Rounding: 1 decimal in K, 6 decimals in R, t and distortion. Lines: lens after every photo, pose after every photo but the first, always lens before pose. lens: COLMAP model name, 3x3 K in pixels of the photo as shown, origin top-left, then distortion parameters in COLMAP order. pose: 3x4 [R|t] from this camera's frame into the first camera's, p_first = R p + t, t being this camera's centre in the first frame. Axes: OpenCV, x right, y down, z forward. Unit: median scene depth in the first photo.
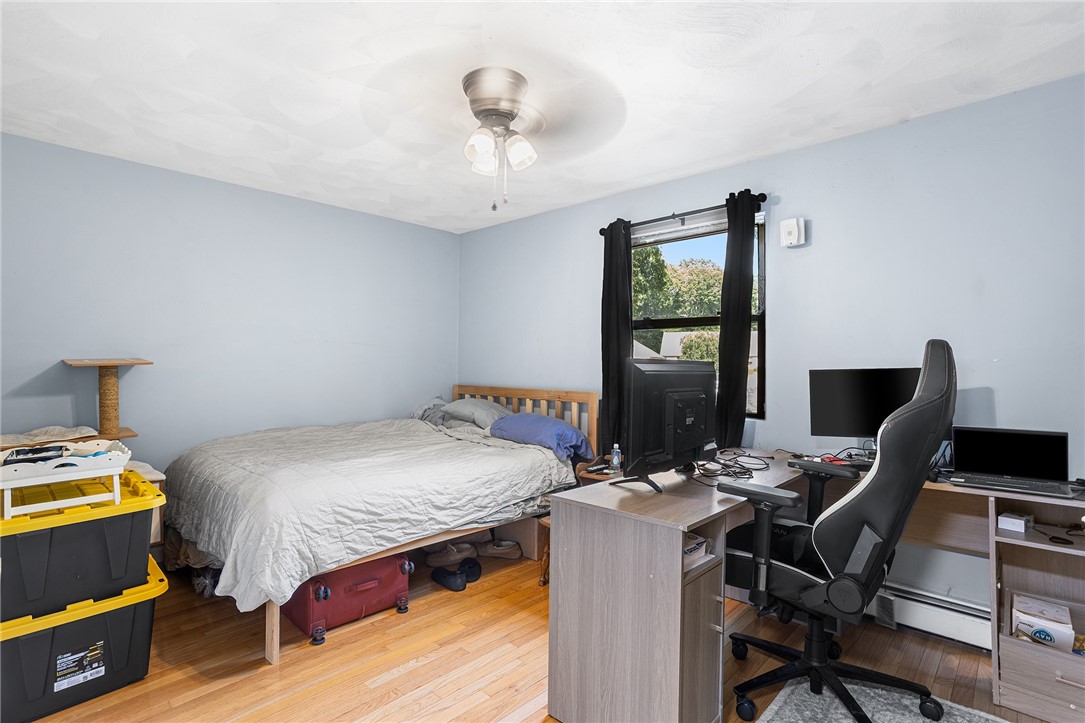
lens RADIAL K [[538.3, 0, 539.7], [0, 538.3, 366.2], [0, 0, 1]] dist [-0.013444, 0.001415]
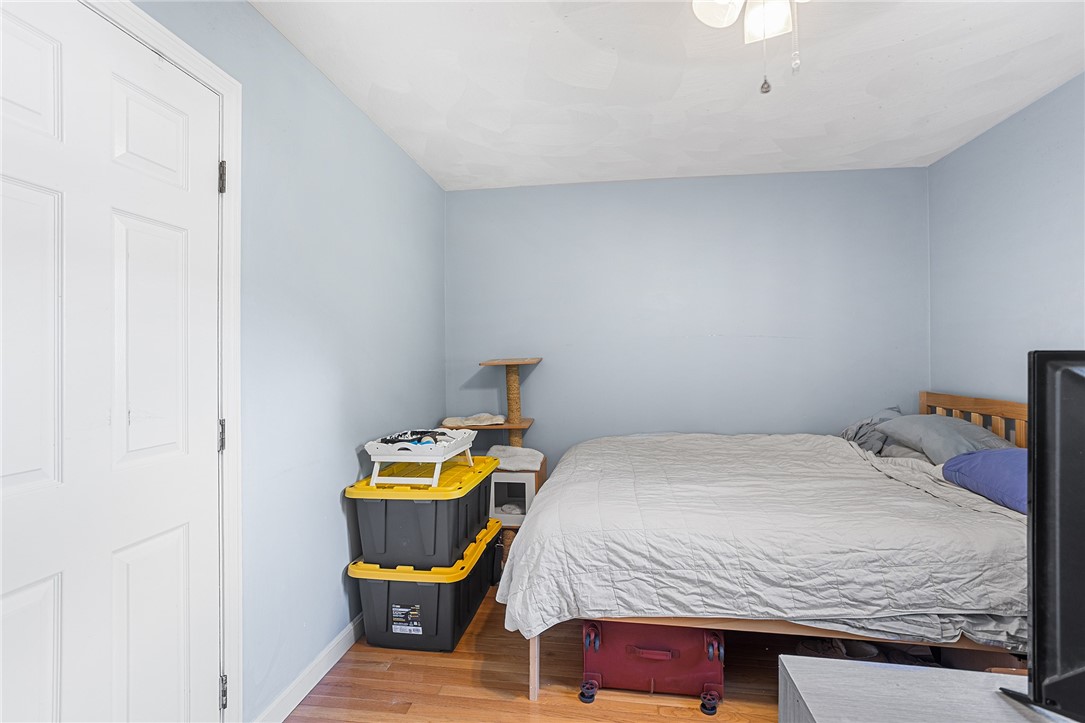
lens RADIAL K [[528.9, 0, 543.7], [0, 528.9, 357.5], [0, 0, 1]] dist [-0.065526, 0.040798]
pose [[0.563870, -0.011516, -0.825783, 0.192036], [0.002452, 0.999922, -0.012270, -0.002771], [0.825860, 0.004894, 0.563854, 0.431186]]
